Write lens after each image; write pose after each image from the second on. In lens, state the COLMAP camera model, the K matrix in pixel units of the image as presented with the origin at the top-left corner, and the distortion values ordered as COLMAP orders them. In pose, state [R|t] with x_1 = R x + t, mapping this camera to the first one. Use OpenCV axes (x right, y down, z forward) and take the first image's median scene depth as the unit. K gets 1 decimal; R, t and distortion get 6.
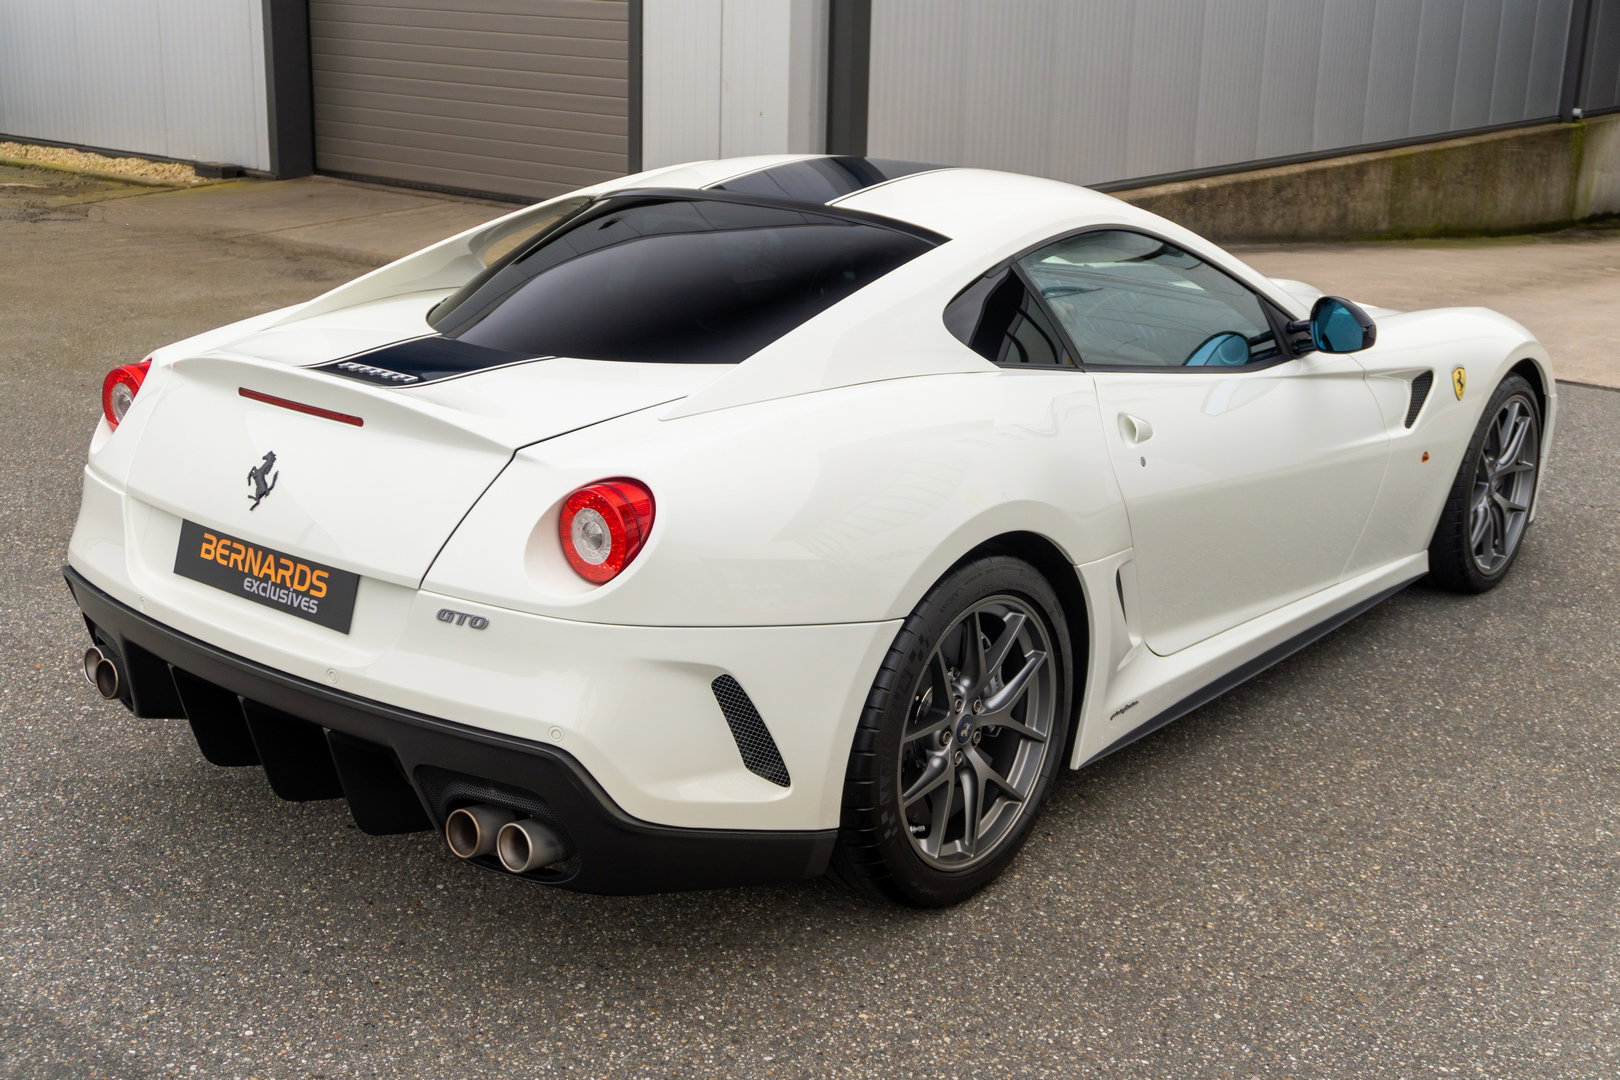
lens RADIAL K [[1900.8, 0, 808.8], [0, 1900.8, 538.1], [0, 0, 1]] dist [0.023976, 0.000000]
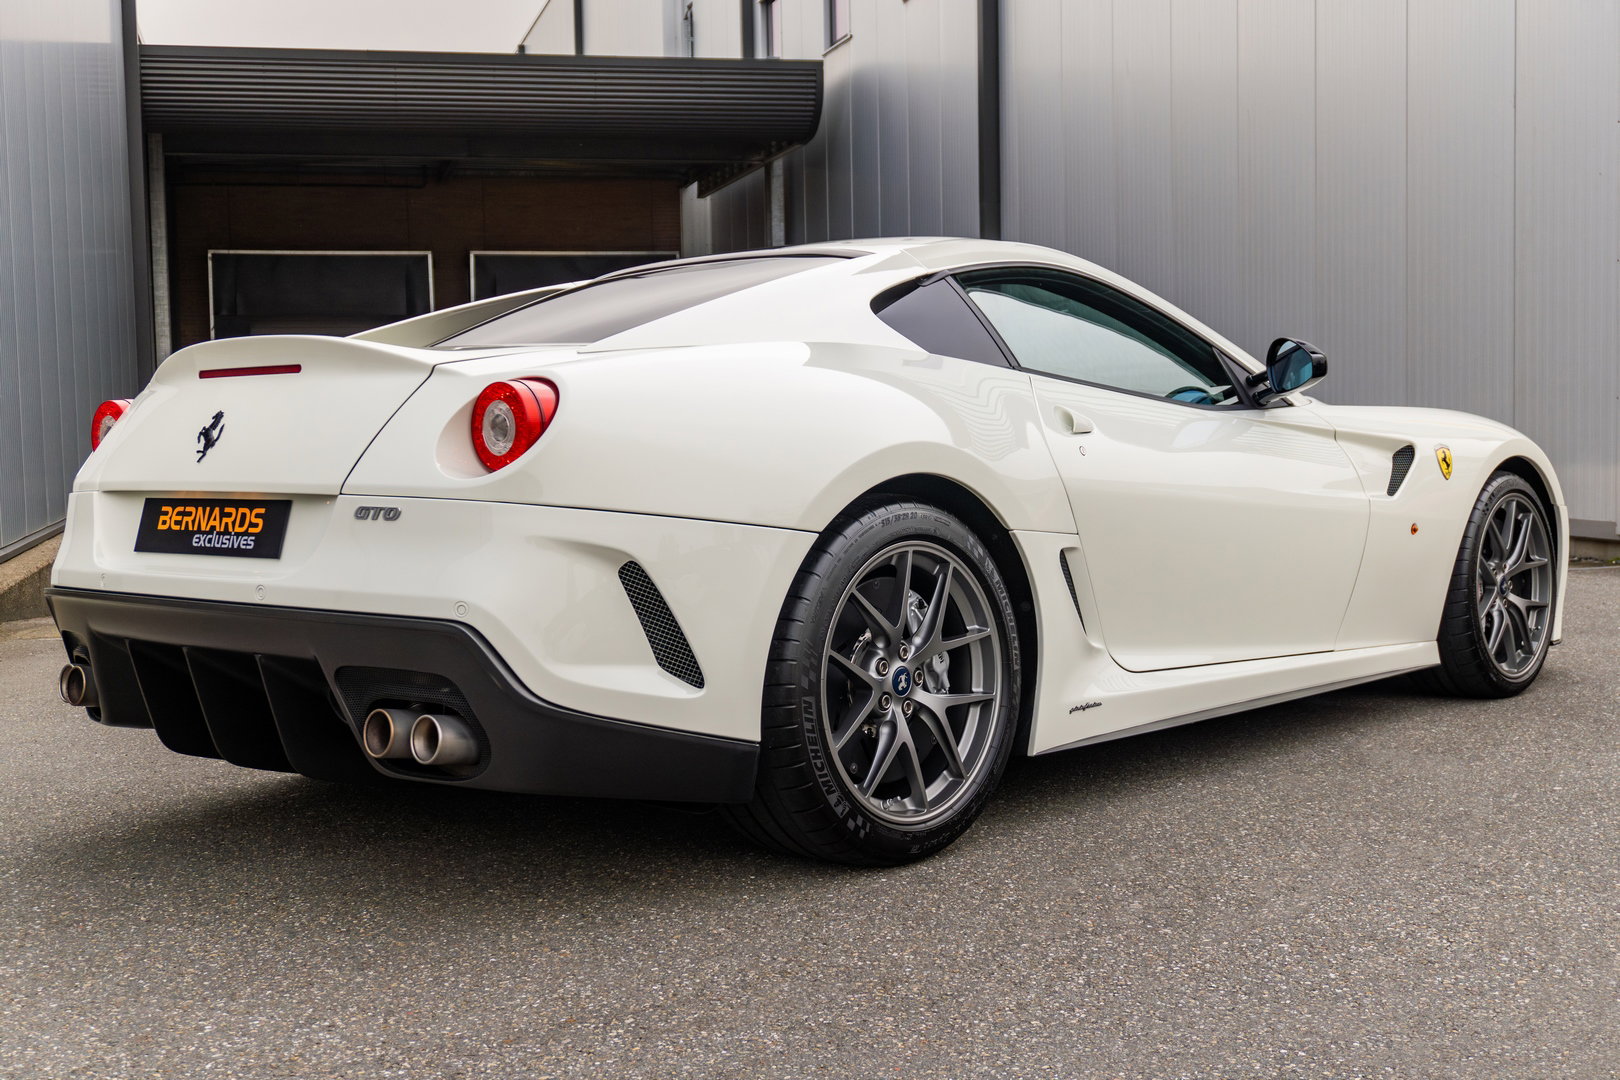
lens RADIAL K [[1900.8, 0, 811.4], [0, 1900.8, 587.1], [0, 0, 1]] dist [0.023976, 0.000000]
pose [[0.996814, -0.041877, -0.067886, 0.110334], [0.027040, 0.978111, -0.206317, 0.271267], [0.075040, 0.203824, 0.976127, 0.011139]]
